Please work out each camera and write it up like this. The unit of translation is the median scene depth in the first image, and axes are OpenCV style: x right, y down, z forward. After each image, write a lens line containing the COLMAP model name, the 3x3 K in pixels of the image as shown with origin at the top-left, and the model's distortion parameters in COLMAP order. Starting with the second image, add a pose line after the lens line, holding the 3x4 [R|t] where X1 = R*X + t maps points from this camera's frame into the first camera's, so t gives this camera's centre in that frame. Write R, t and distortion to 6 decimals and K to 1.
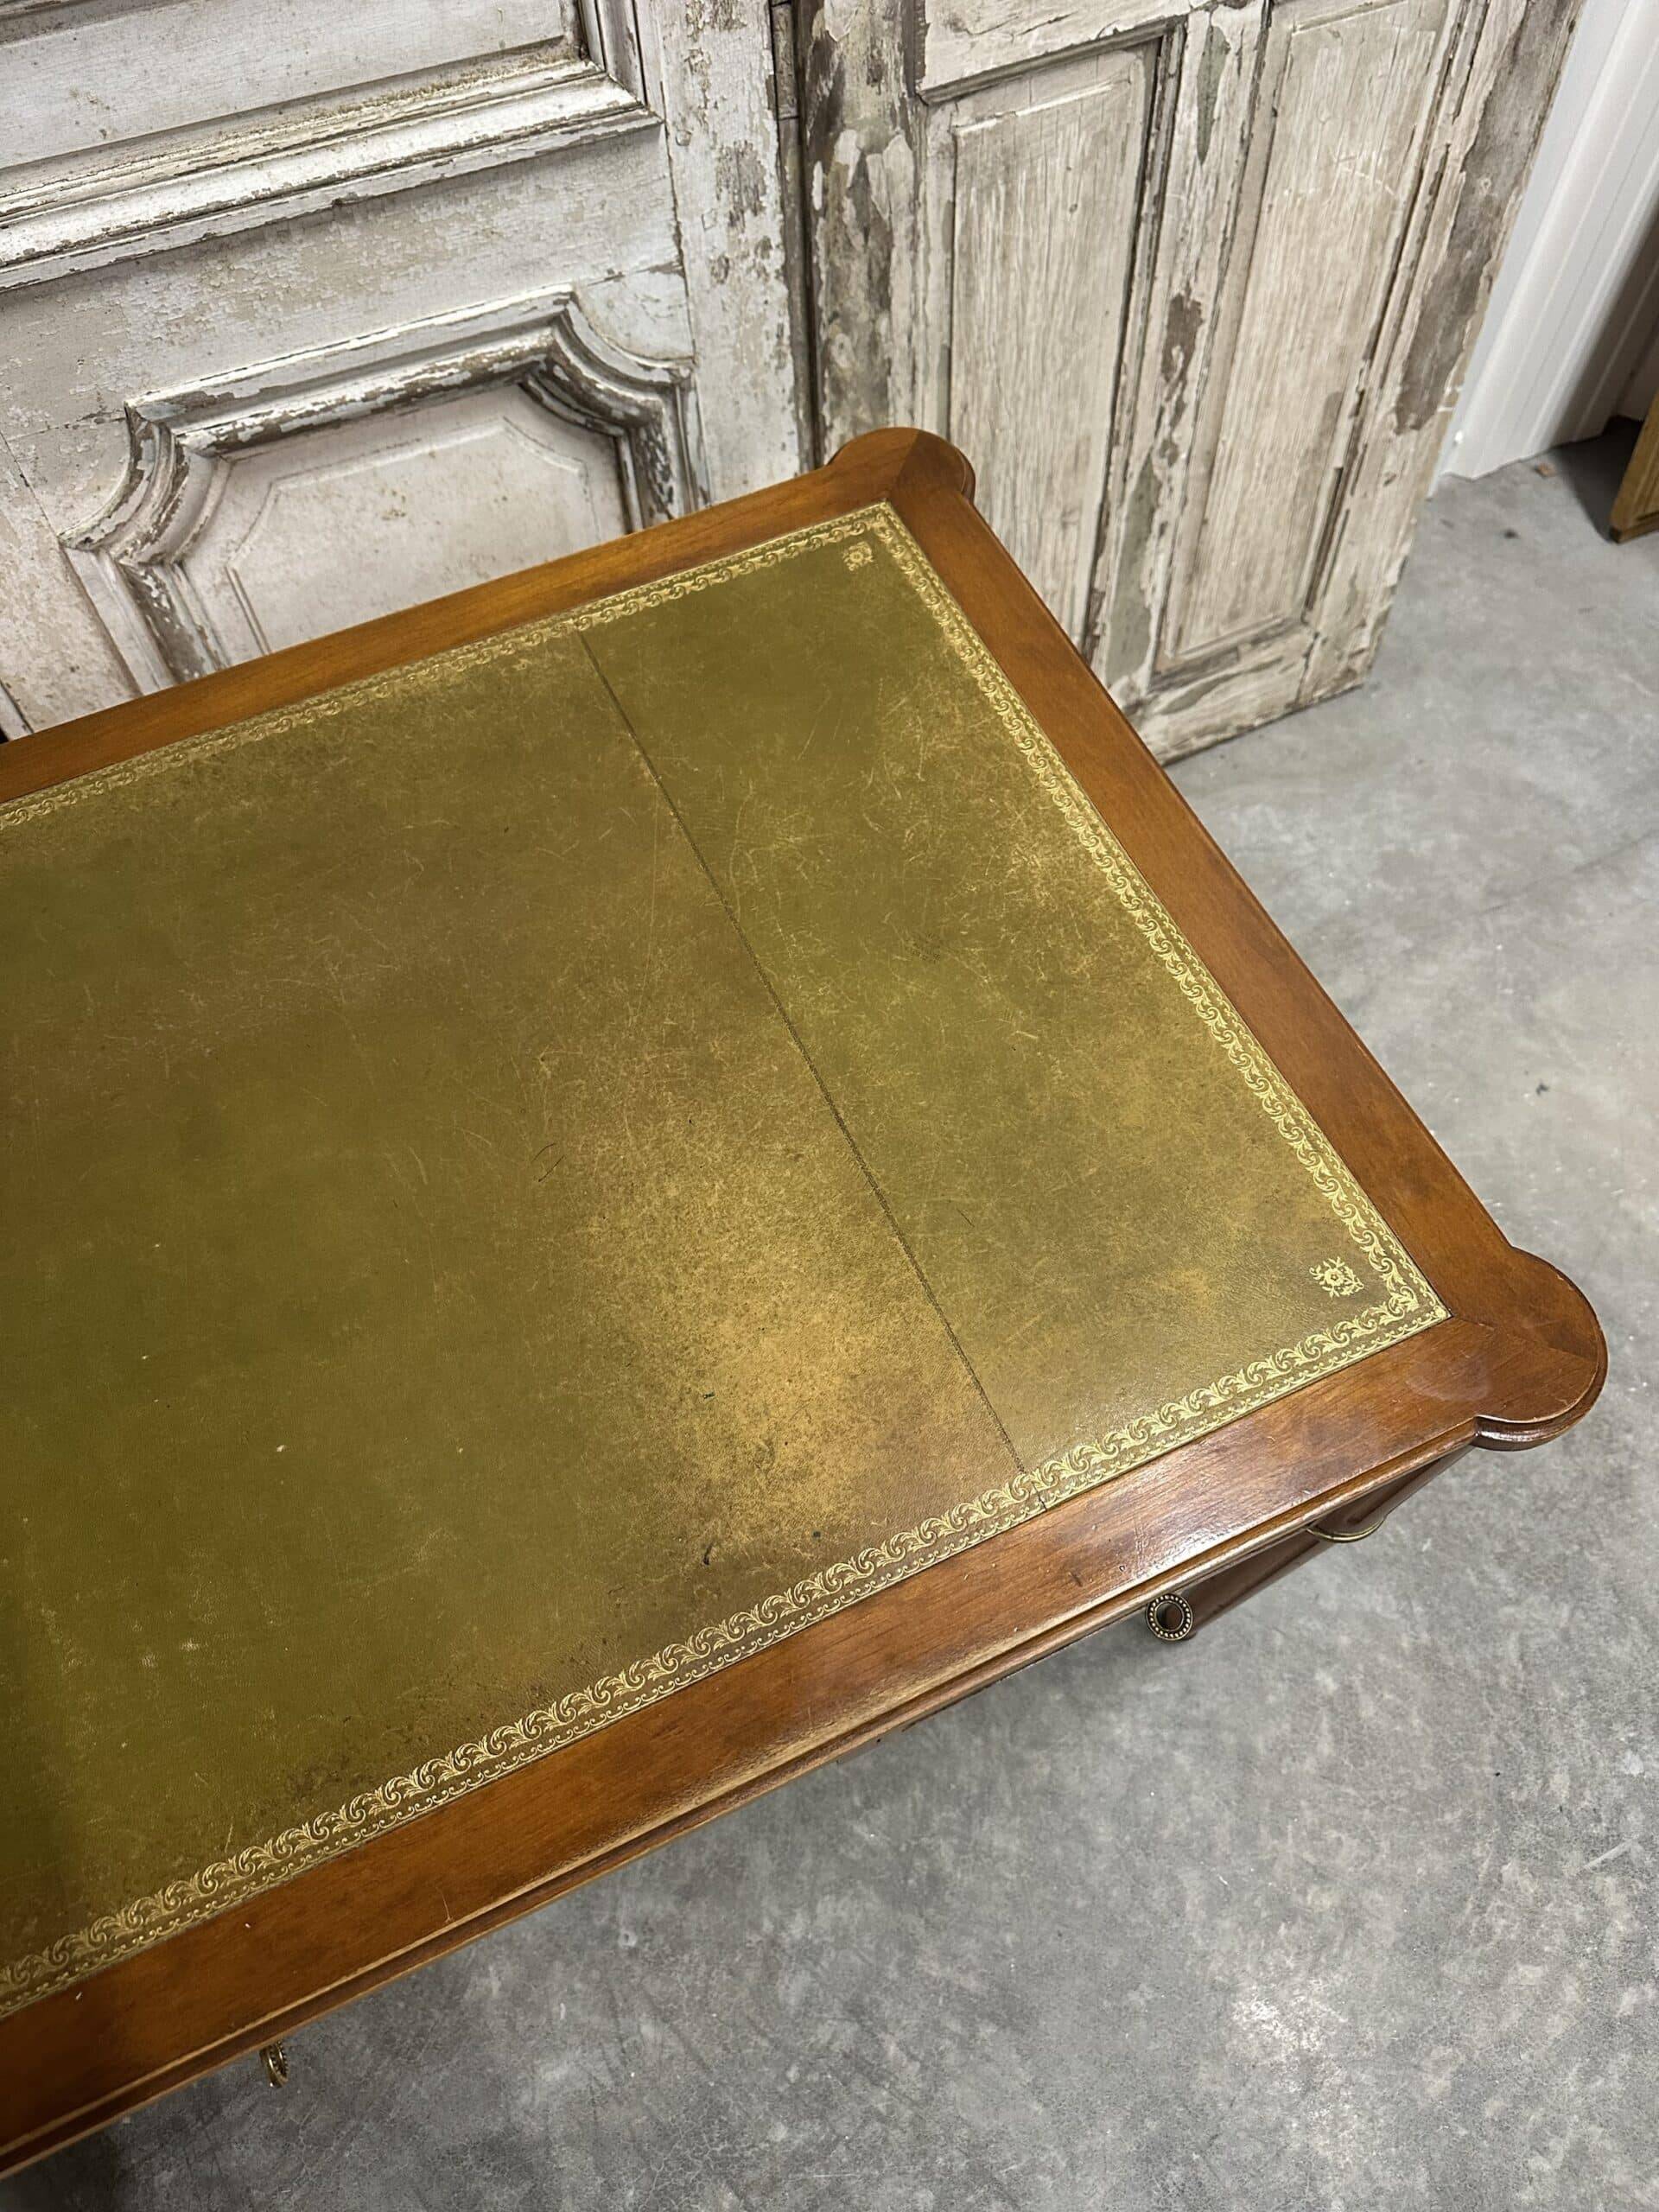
lens RADIAL K [[1566.0, 0, 824.6], [0, 1566.0, 1097.7], [0, 0, 1]] dist [0.019166, -0.027839]
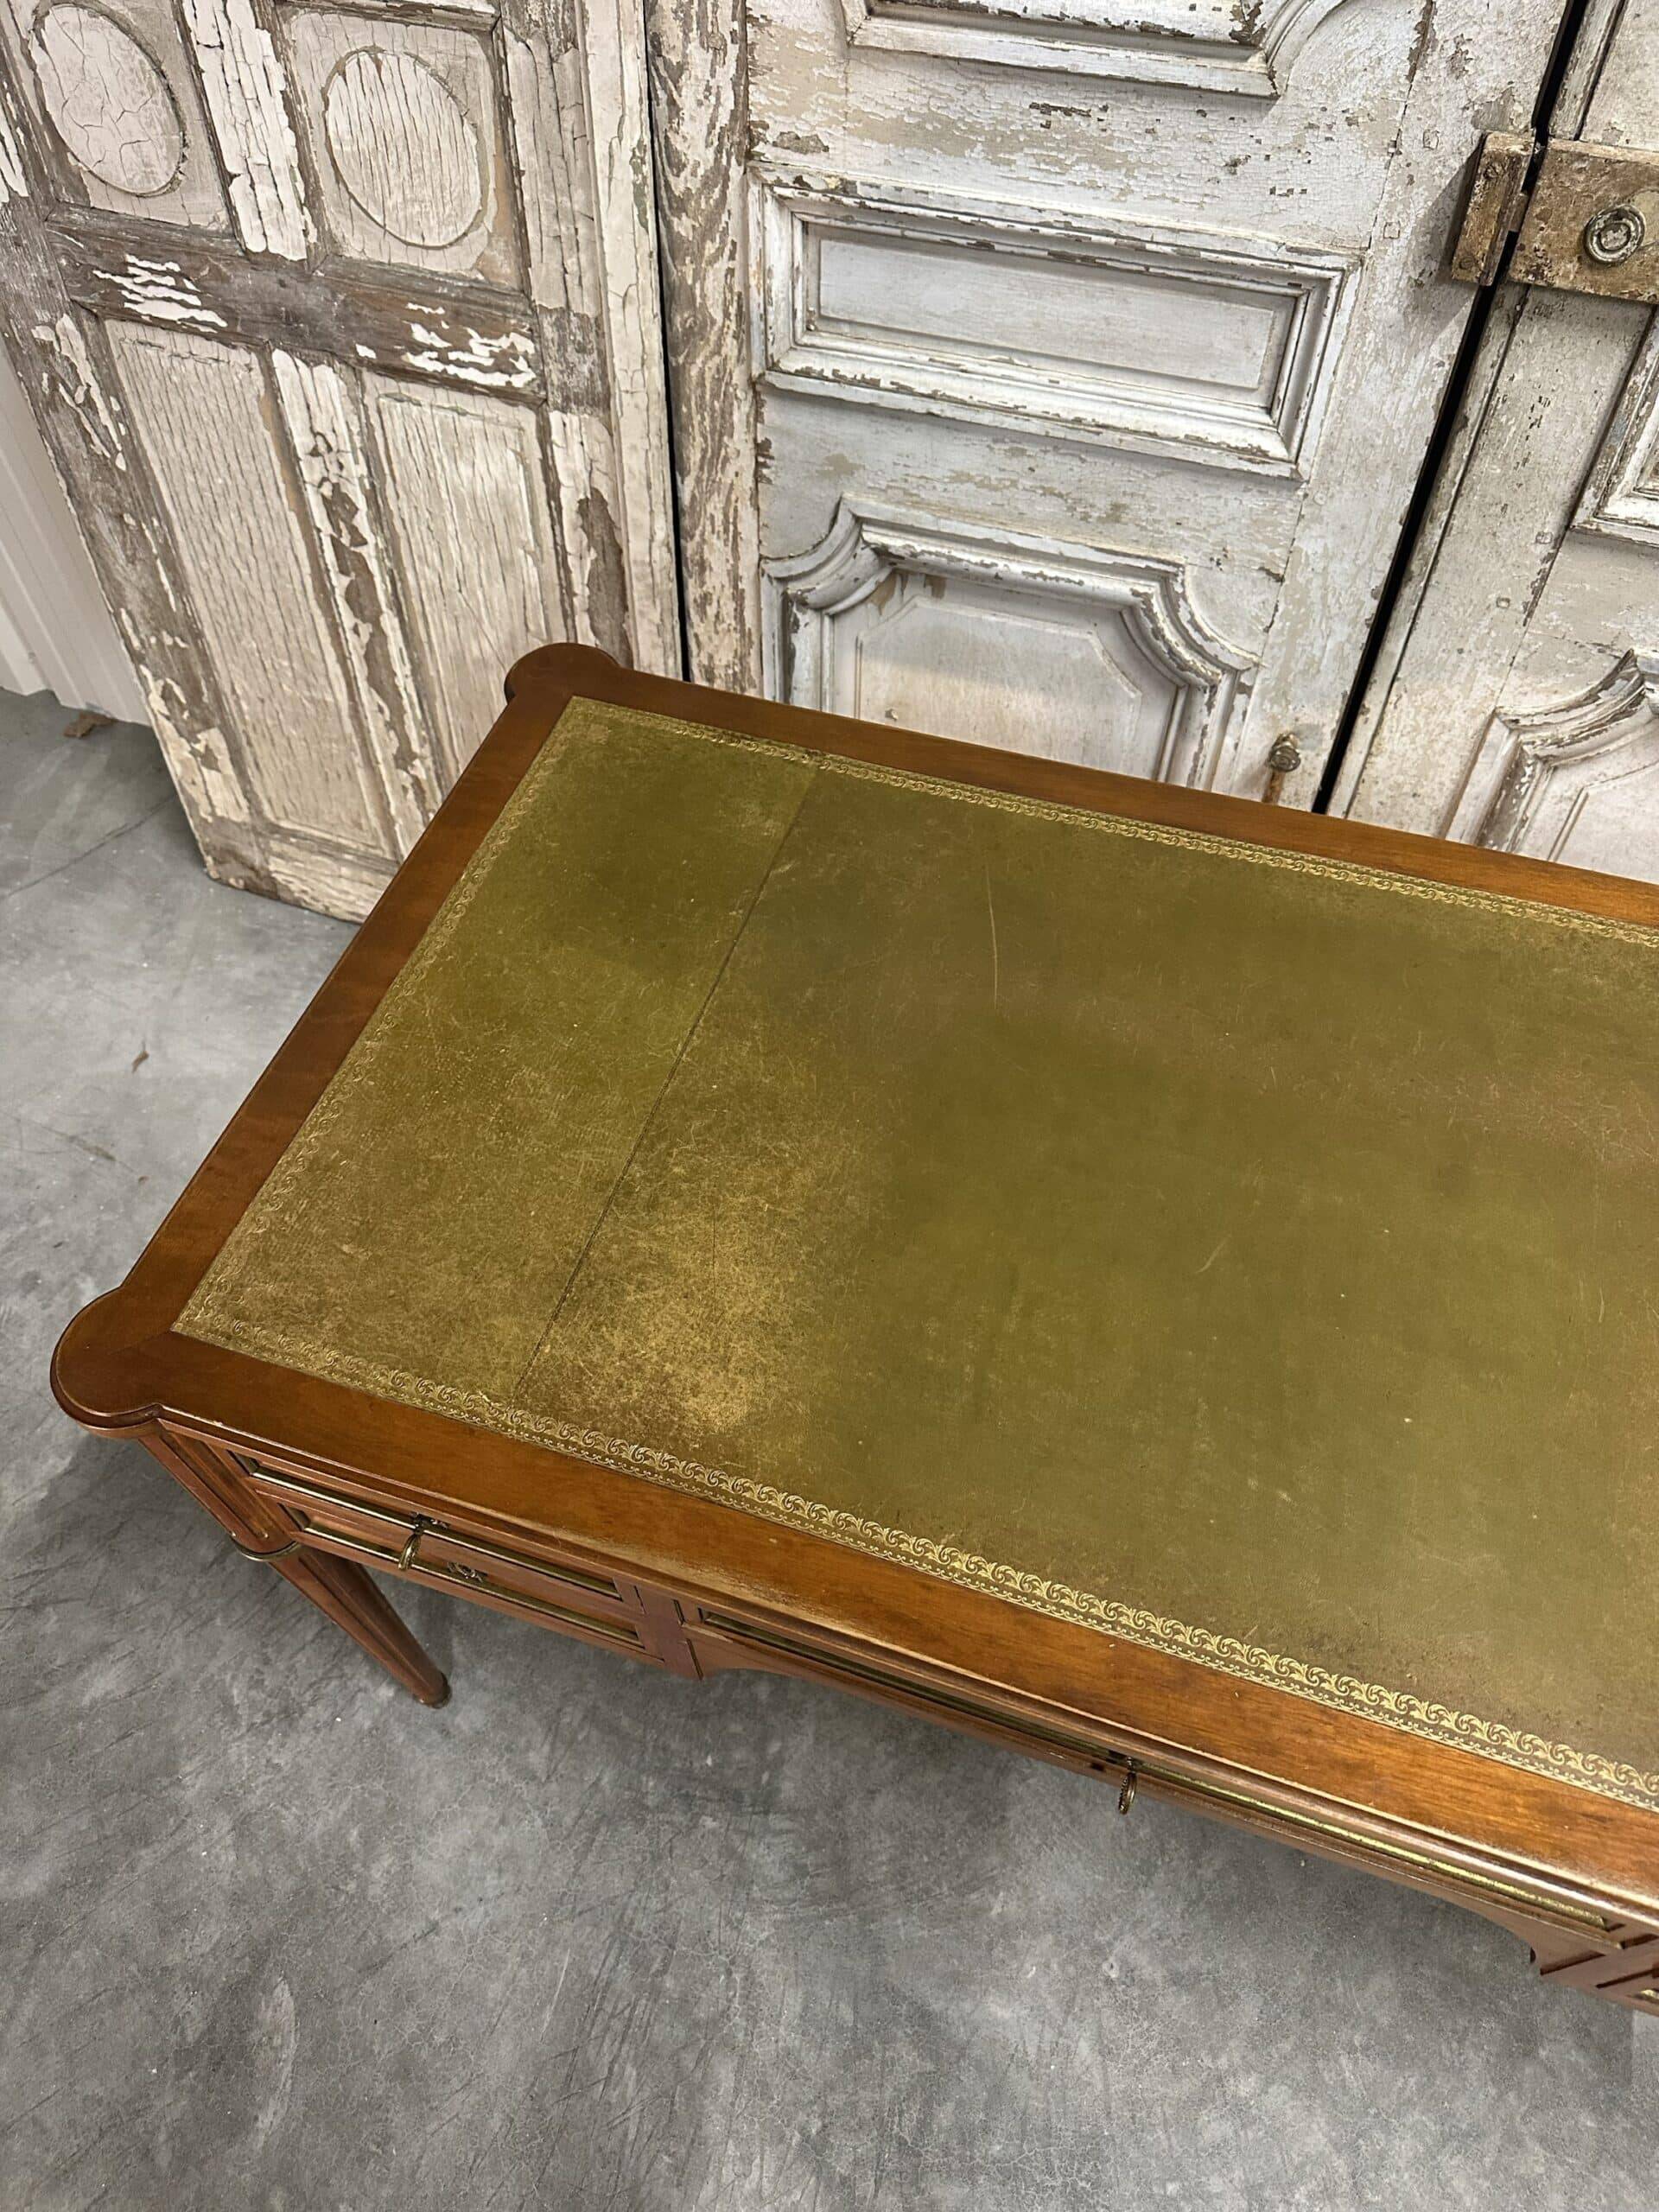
lens RADIAL K [[1566.0, 0, 820.1], [0, 1566.0, 1105.1], [0, 0, 1]] dist [0.019166, -0.027839]
pose [[0.723633, 0.563832, -0.398057, -0.178859], [-0.602877, 0.797145, 0.033147, 0.144374], [0.335998, 0.215993, 0.916762, -0.202151]]
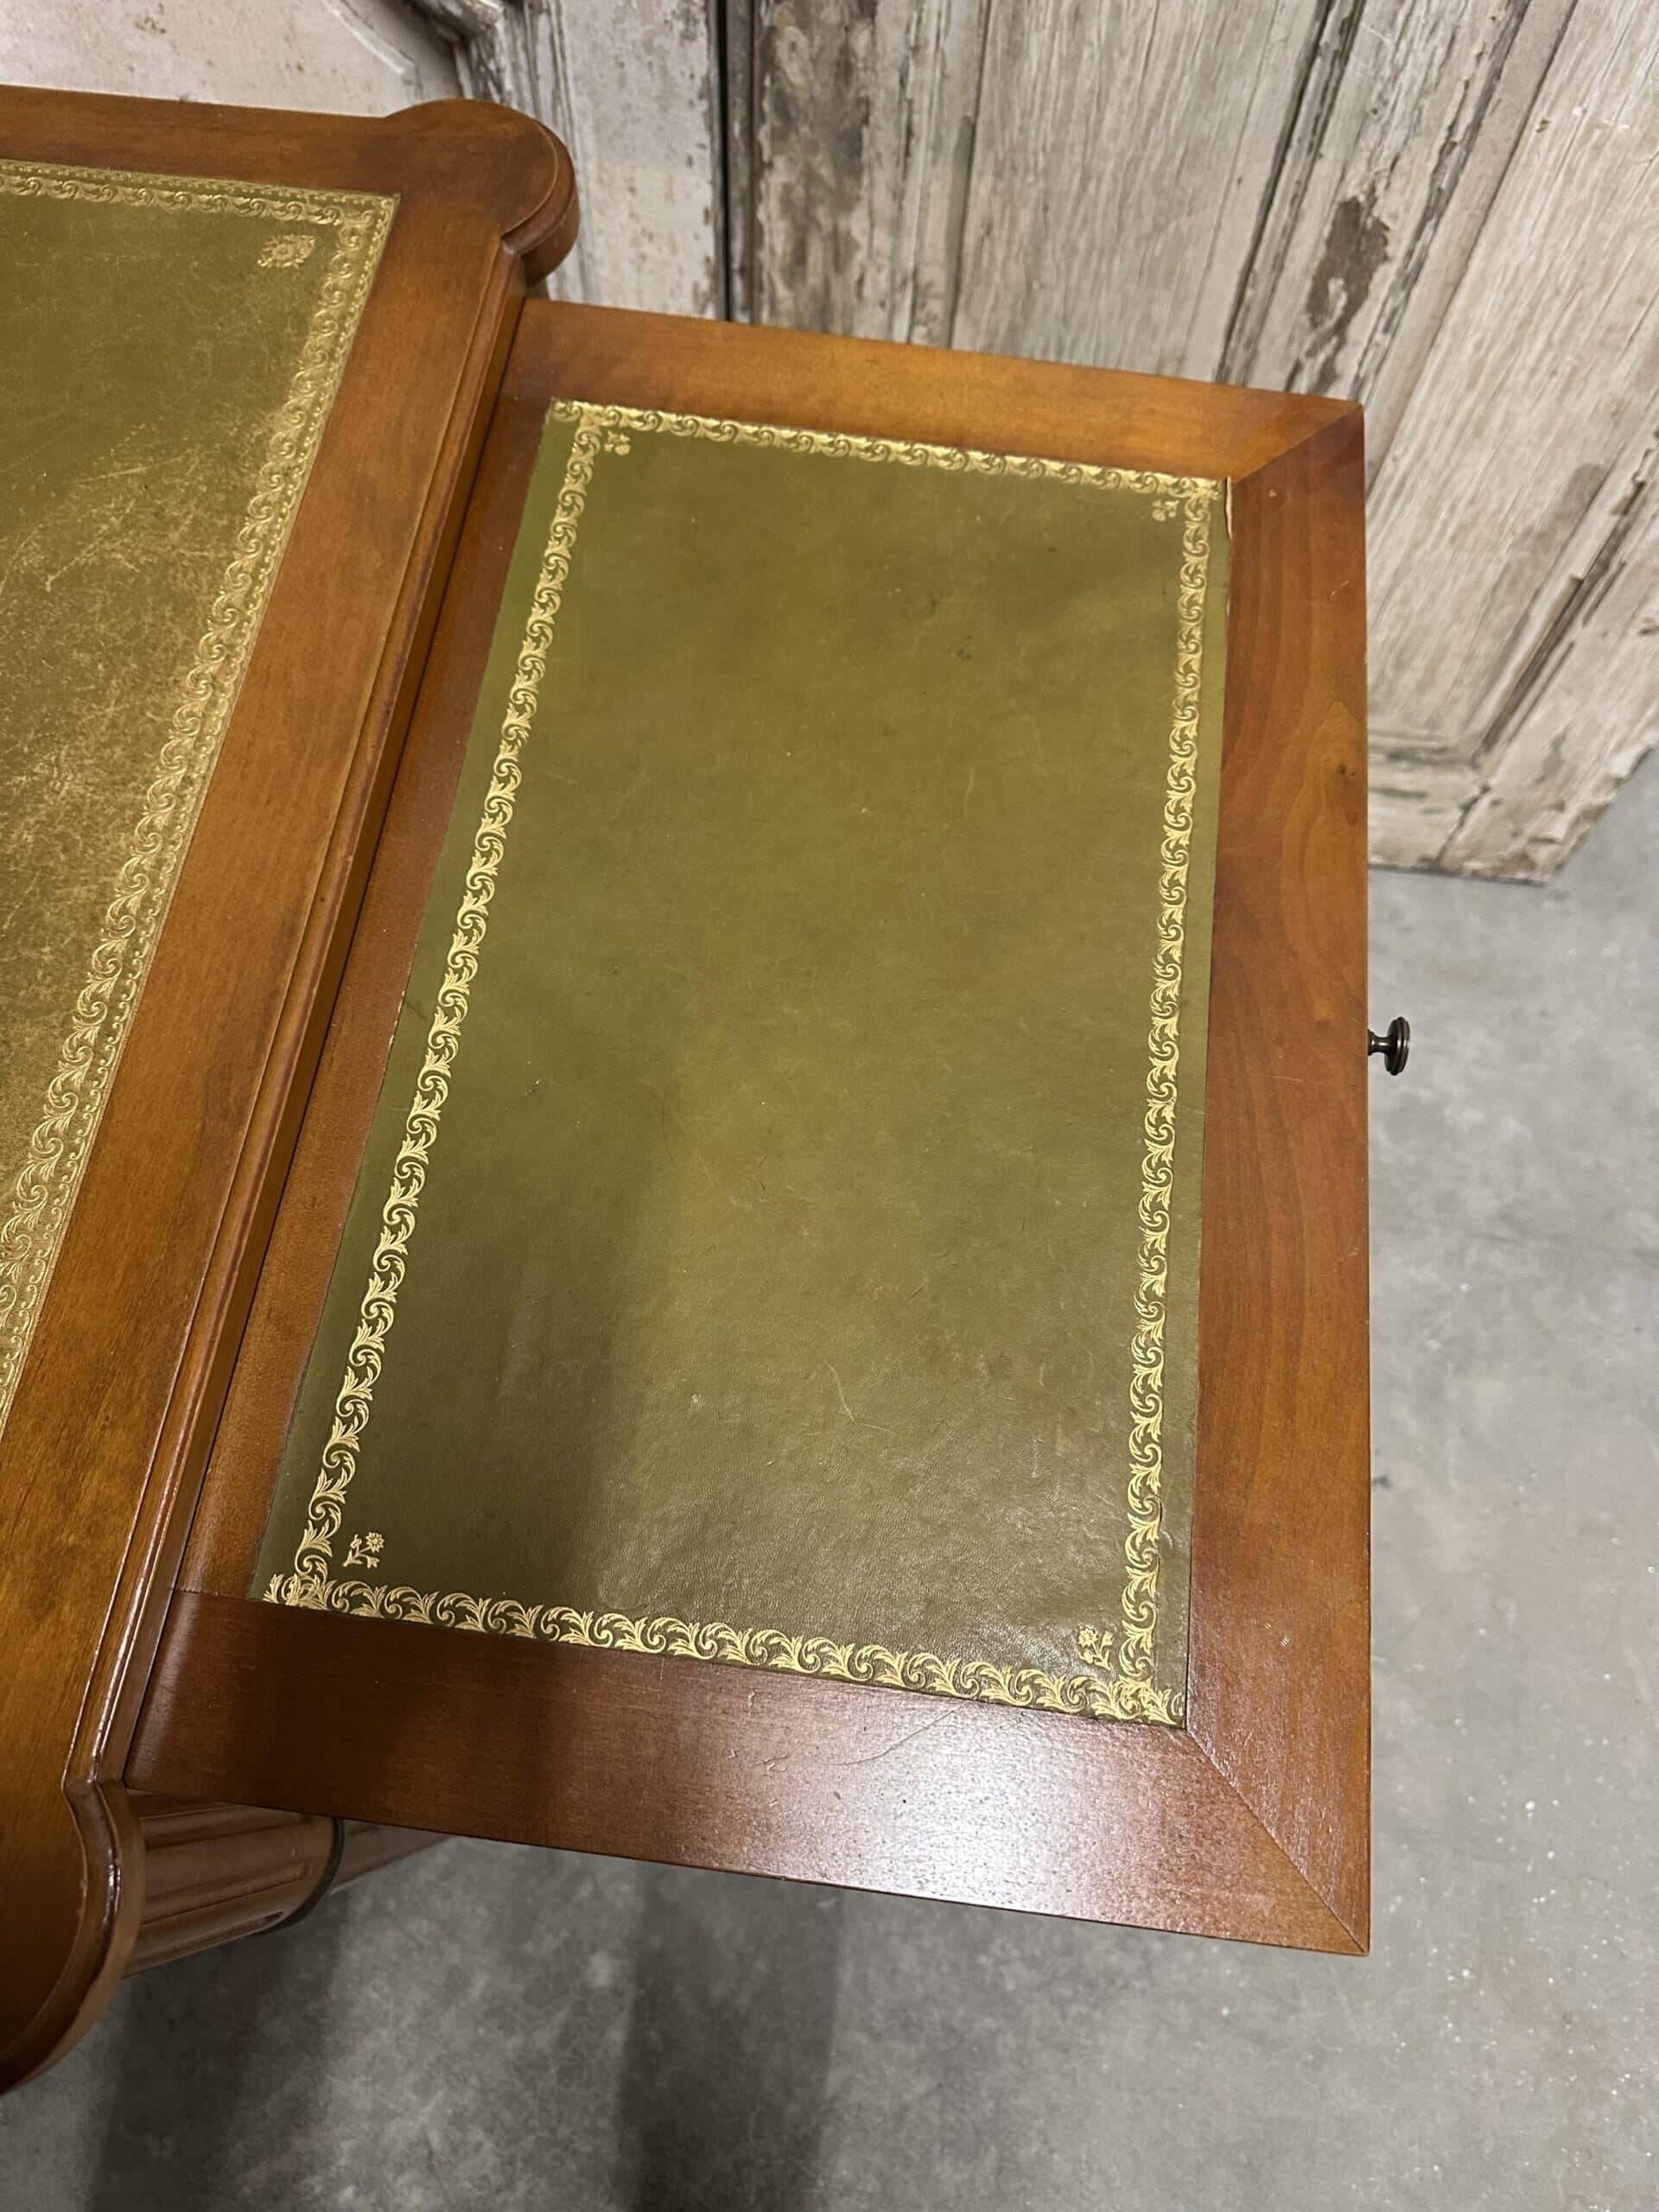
lens RADIAL K [[1566.0, 0, 834.5], [0, 1566.0, 1100.2], [0, 0, 1]] dist [0.019166, -0.027839]
pose [[0.844193, 0.504951, -0.179897, 0.368204], [-0.484407, 0.862344, 0.147356, -0.185199], [0.229540, -0.037253, 0.972586, 0.309608]]
